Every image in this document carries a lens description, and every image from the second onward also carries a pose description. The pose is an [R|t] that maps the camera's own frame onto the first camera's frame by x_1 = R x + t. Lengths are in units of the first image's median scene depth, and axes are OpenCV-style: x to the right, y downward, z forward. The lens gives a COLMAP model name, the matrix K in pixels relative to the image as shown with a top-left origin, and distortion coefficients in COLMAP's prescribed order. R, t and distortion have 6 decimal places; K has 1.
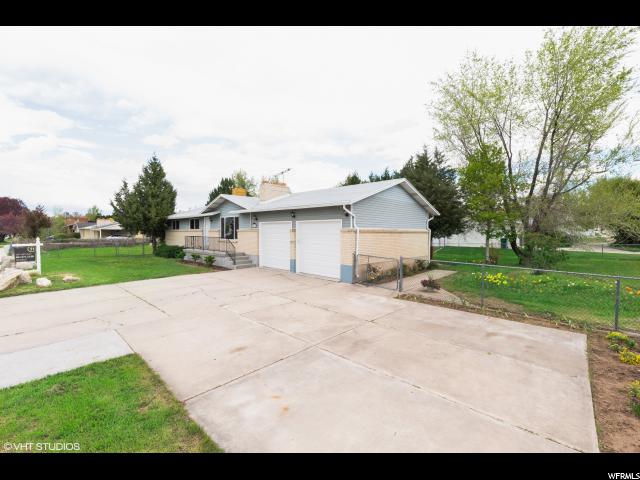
lens RADIAL K [[279.5, 0, 318.8], [0, 279.5, 237.6], [0, 0, 1]] dist [0.005718, -0.000659]
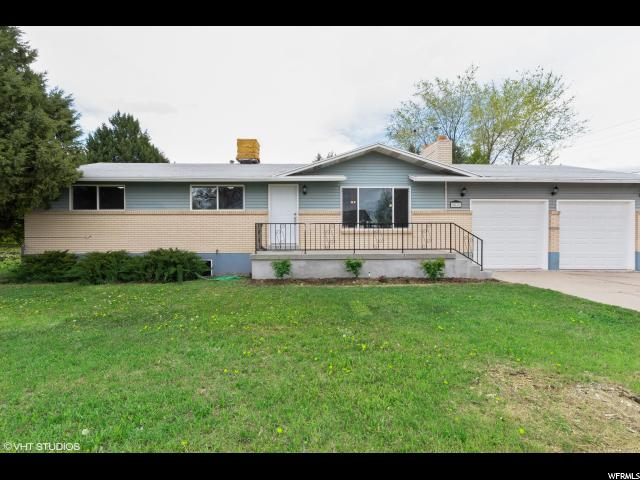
lens RADIAL K [[279.5, 0, 326.8], [0, 279.5, 227.7], [0, 0, 1]] dist [0.005718, -0.000659]
pose [[0.704698, -0.003473, 0.709499, -1.016193], [0.018039, 0.999752, -0.013023, 0.012841], [-0.709278, 0.021976, 0.704586, 0.890256]]
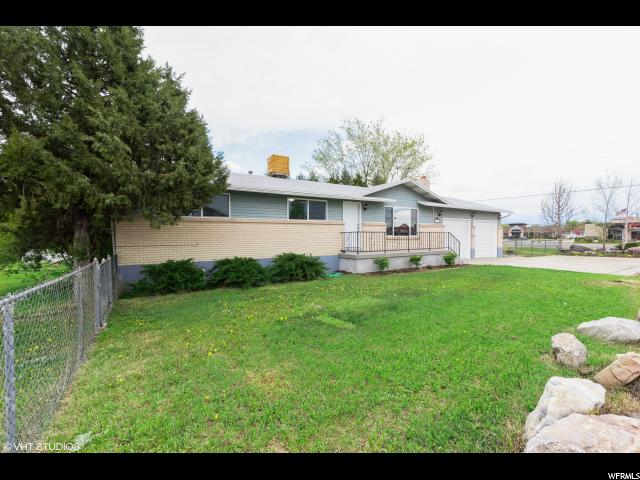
lens RADIAL K [[279.5, 0, 317.4], [0, 279.5, 240.5], [0, 0, 1]] dist [0.005718, -0.000659]
pose [[0.256155, -0.019367, 0.966442, -1.515278], [0.023922, 0.999620, 0.013691, 0.003914], [-0.966340, 0.019612, 0.256521, 1.344352]]
